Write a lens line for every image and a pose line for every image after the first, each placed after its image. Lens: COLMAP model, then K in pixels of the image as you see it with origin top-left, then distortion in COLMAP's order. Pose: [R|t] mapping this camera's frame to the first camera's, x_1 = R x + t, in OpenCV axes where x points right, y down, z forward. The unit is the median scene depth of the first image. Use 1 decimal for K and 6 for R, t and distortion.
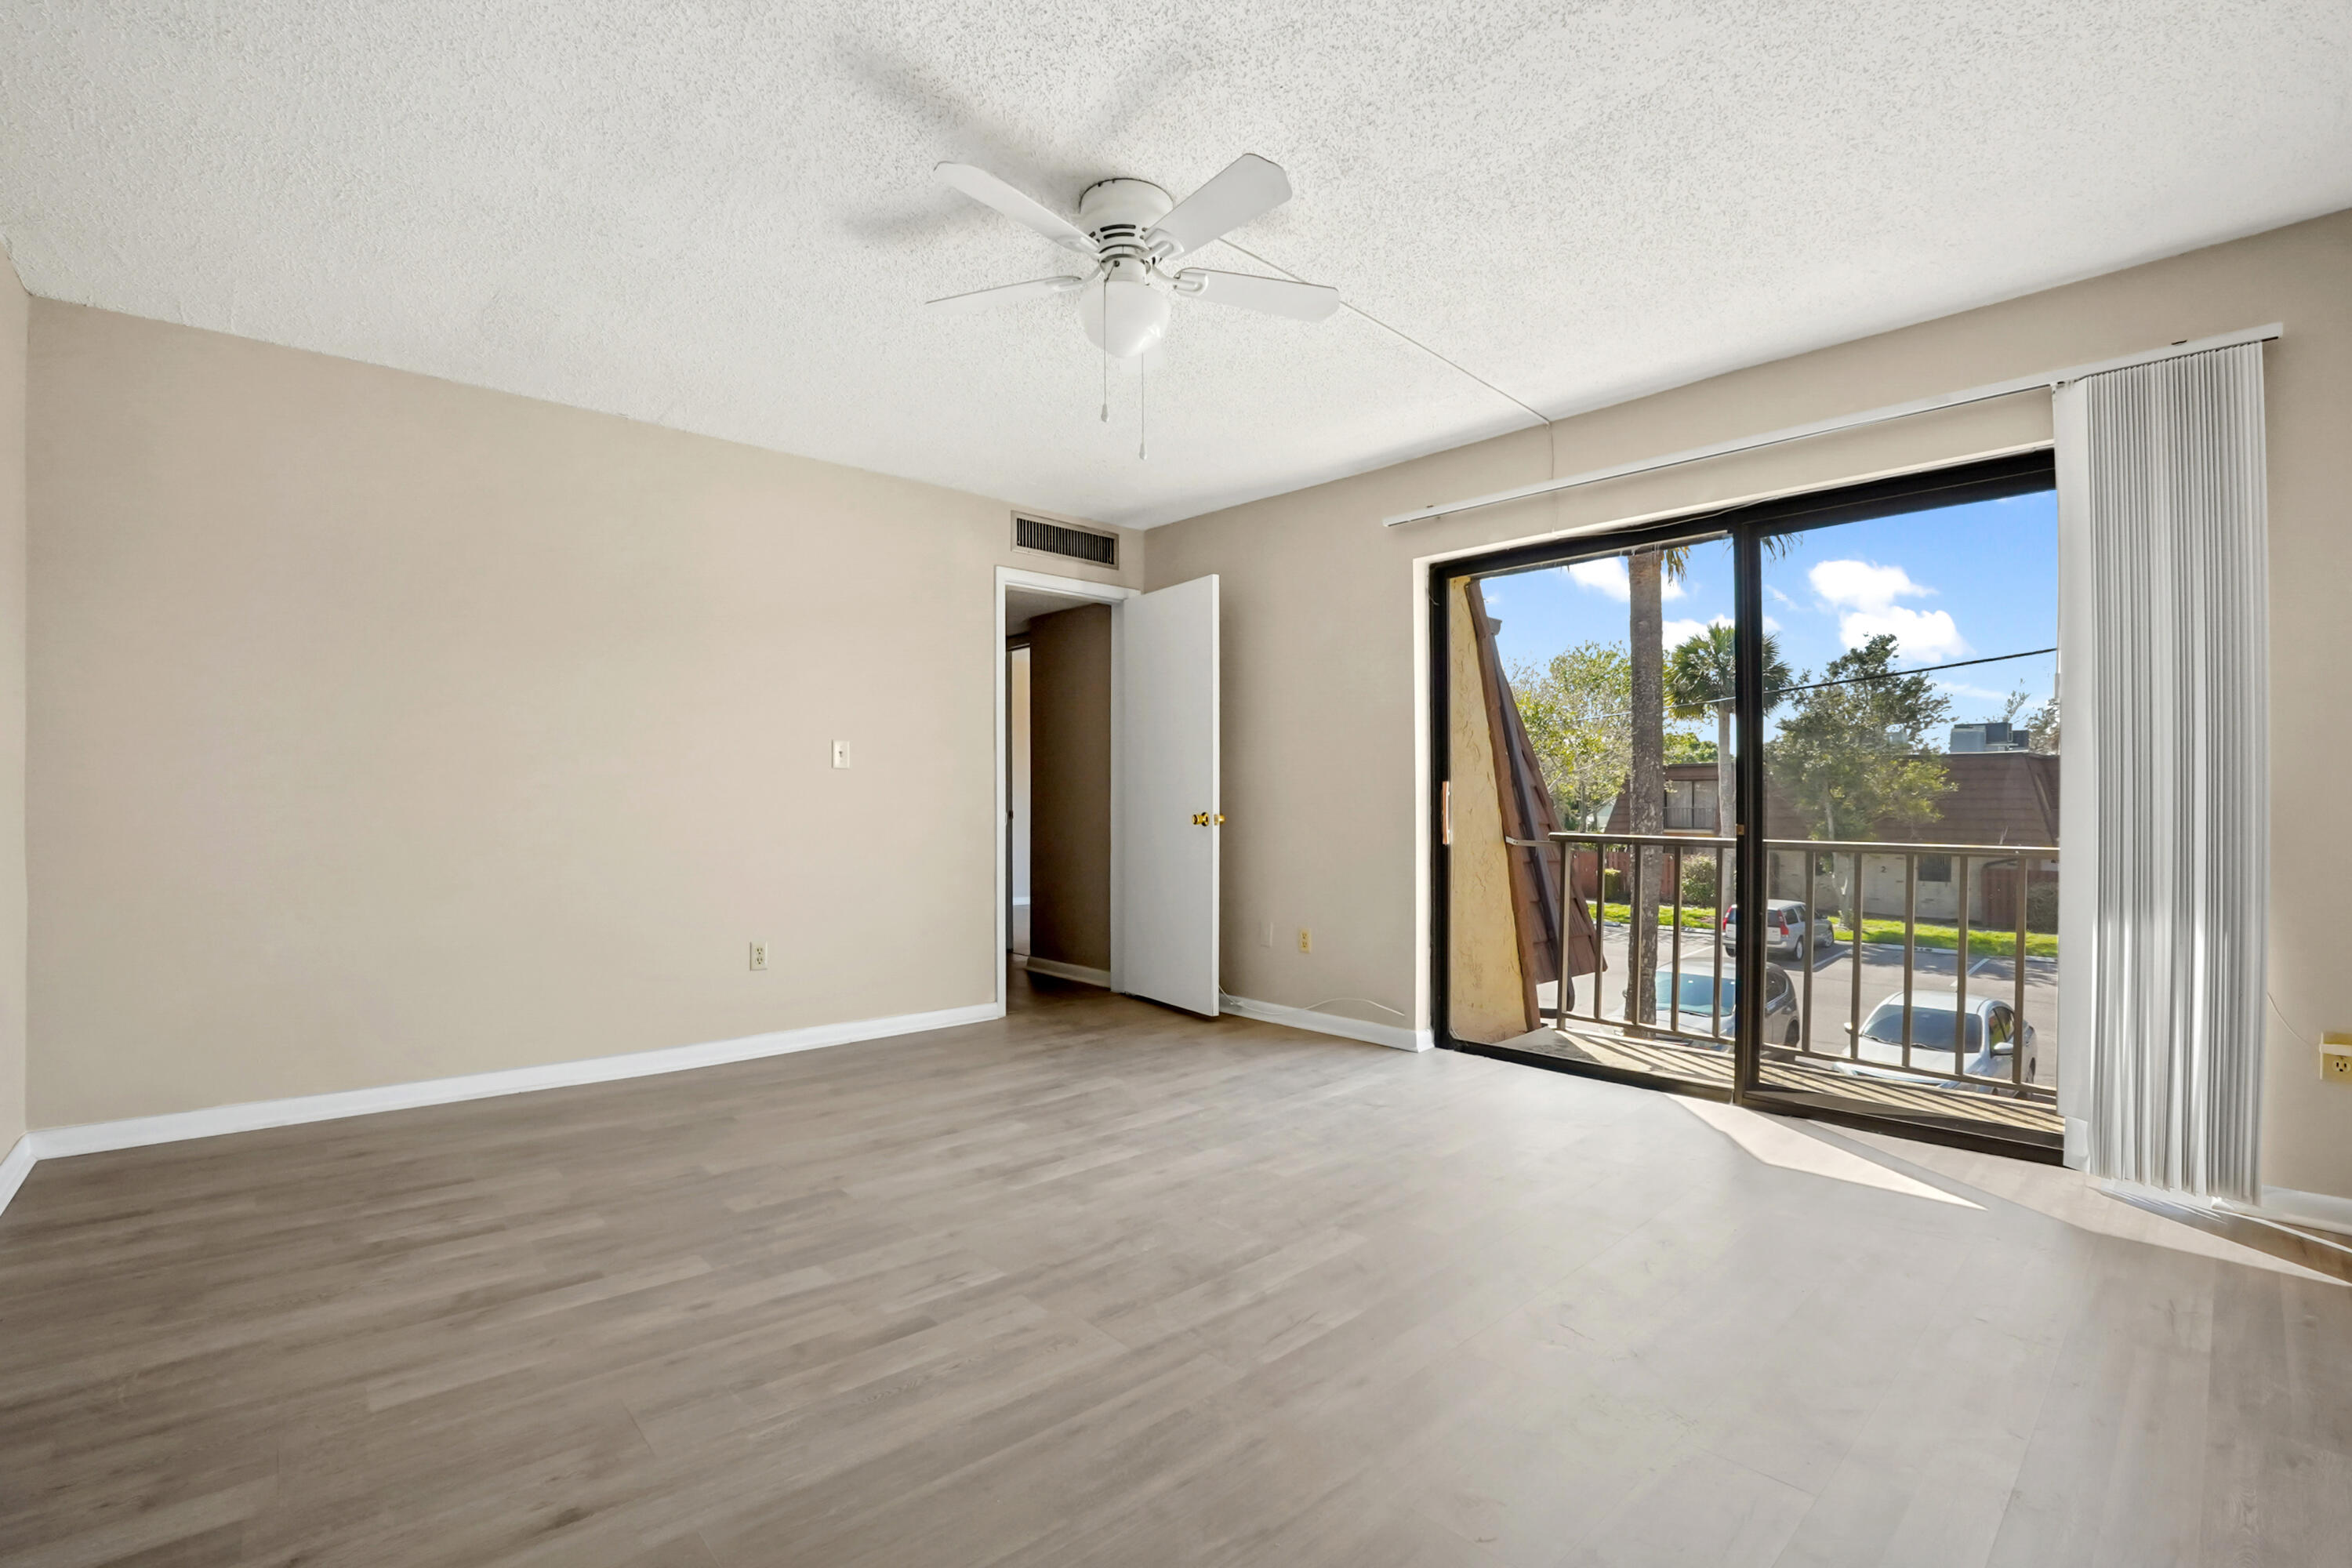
lens RADIAL K [[1047.0, 0, 1173.8], [0, 1047.0, 780.5], [0, 0, 1]] dist [-0.003422, 0.000266]
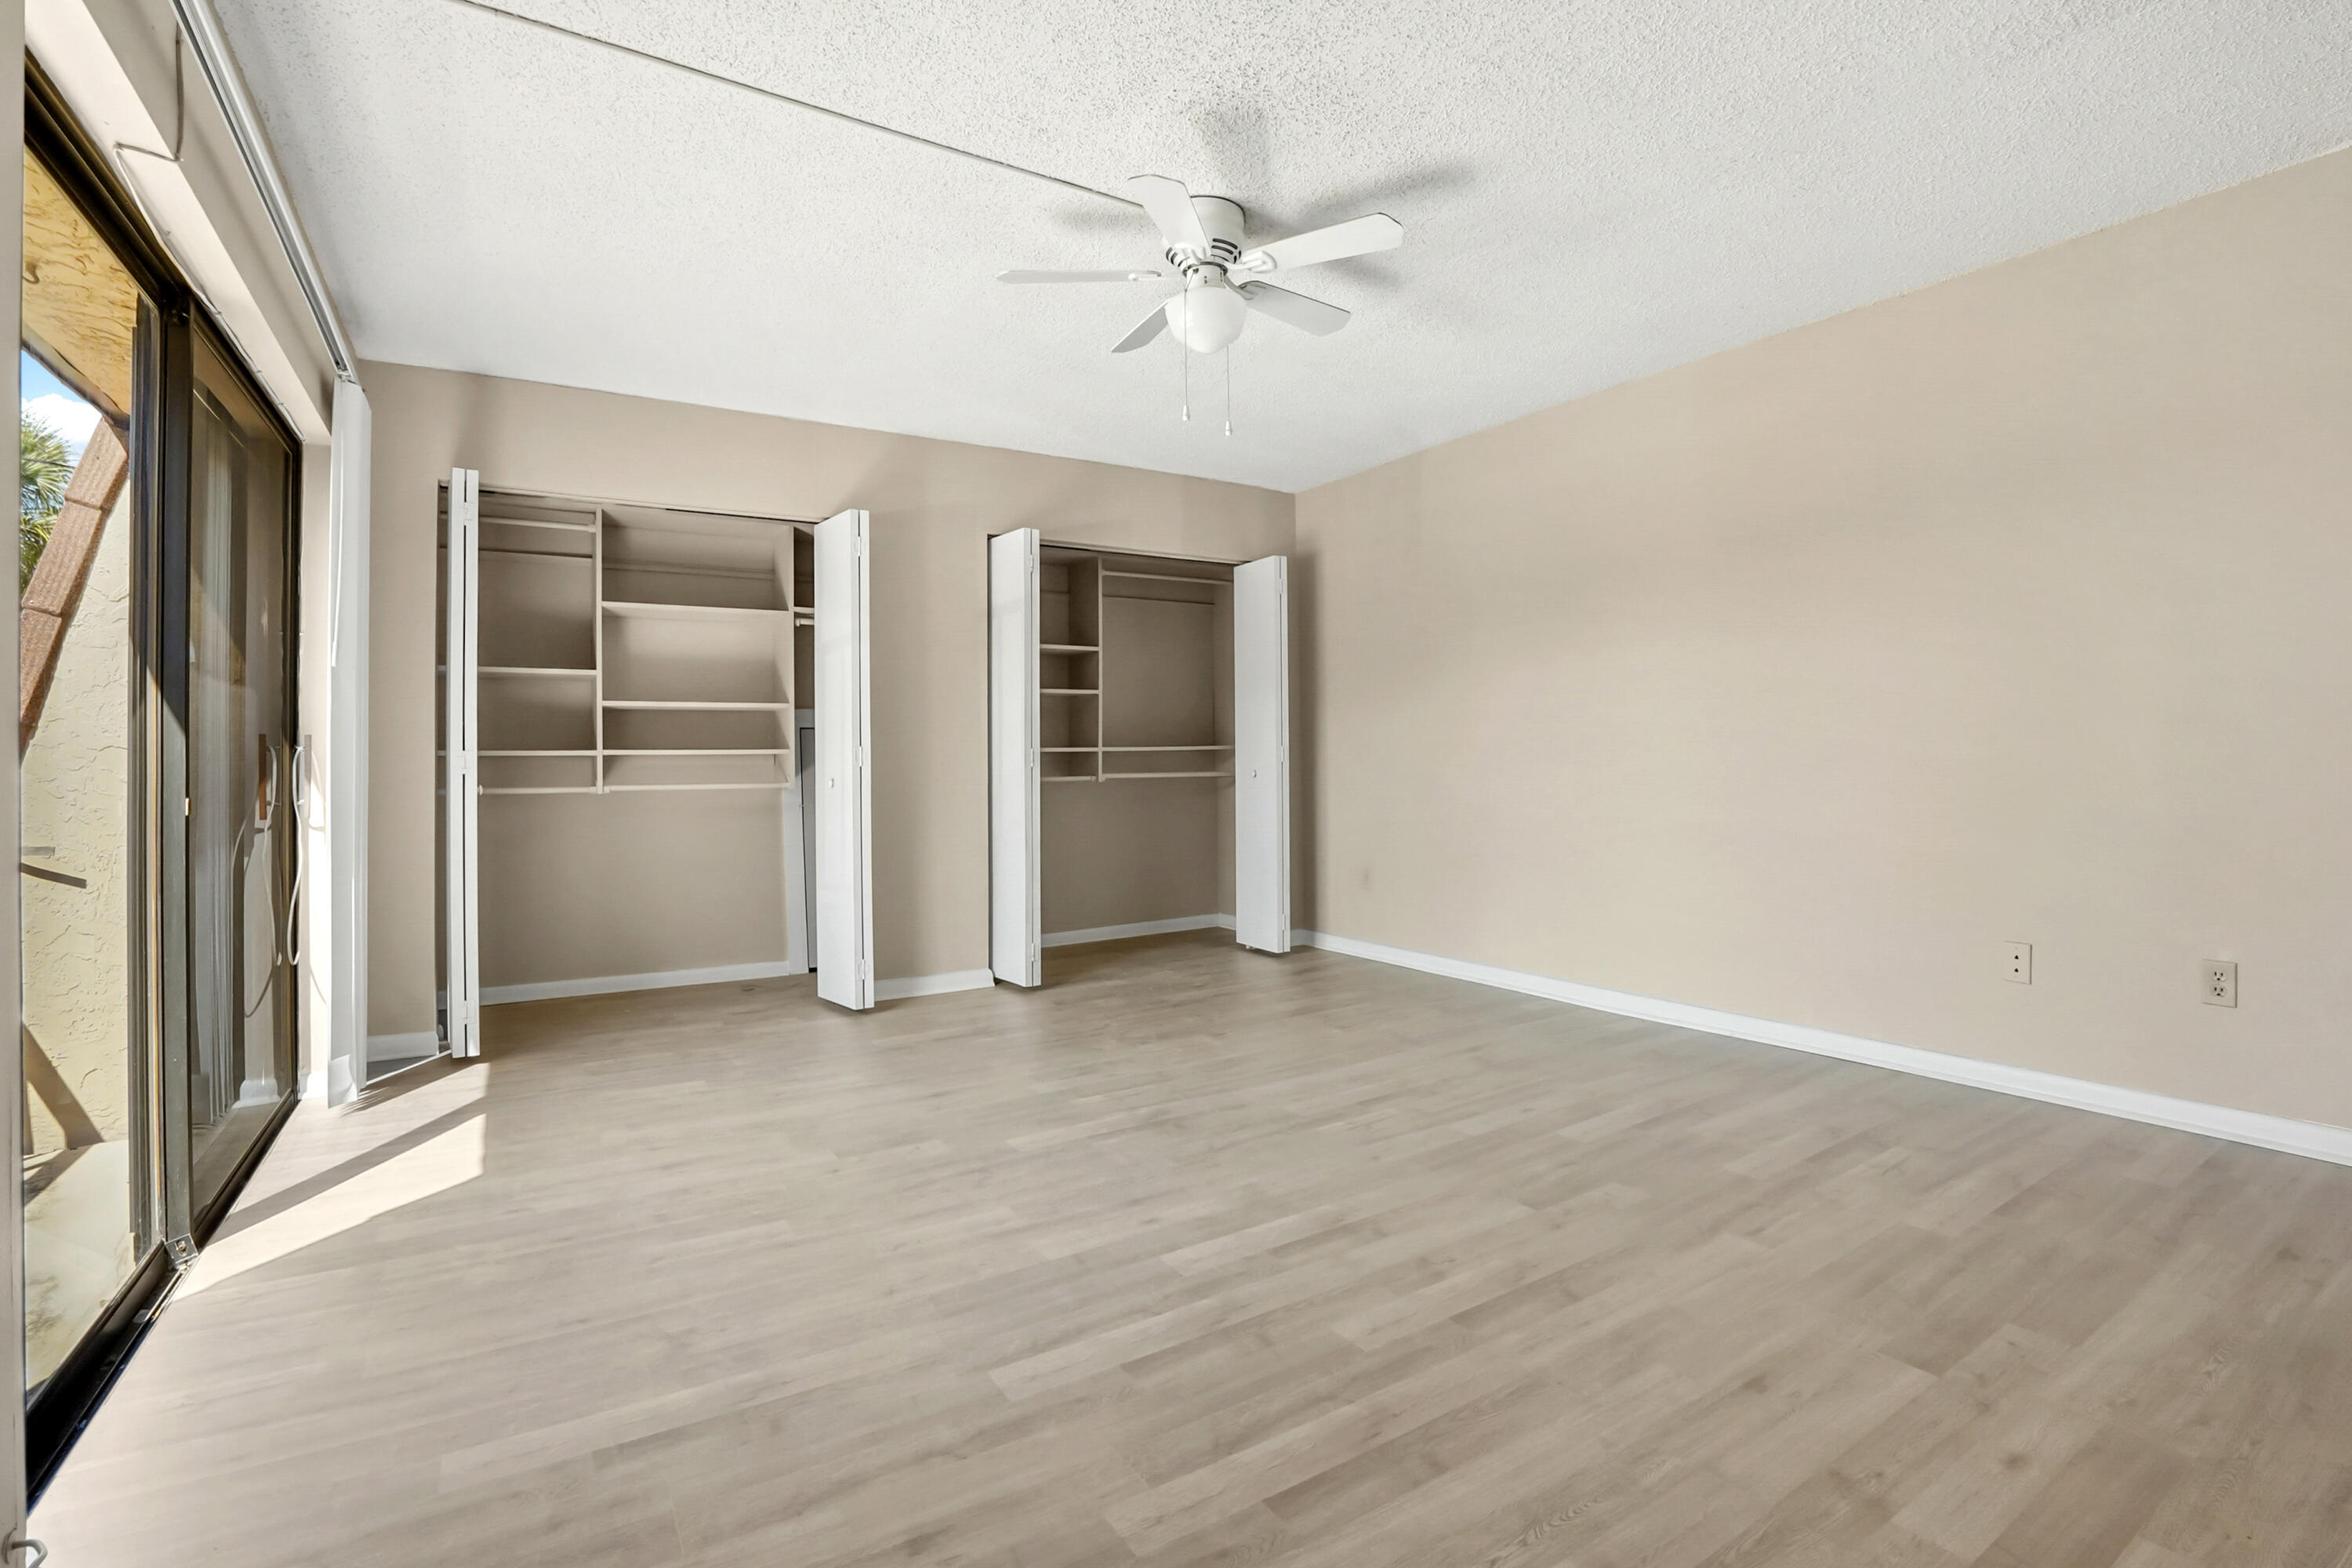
lens RADIAL K [[1047.0, 0, 1172.4], [0, 1047.0, 789.4], [0, 0, 1]] dist [-0.003422, 0.000266]
pose [[-0.980388, 0.003490, 0.197046, -0.203345], [0.004539, 0.999978, 0.004873, 0.045547], [-0.197025, 0.005672, -0.980382, 1.926260]]
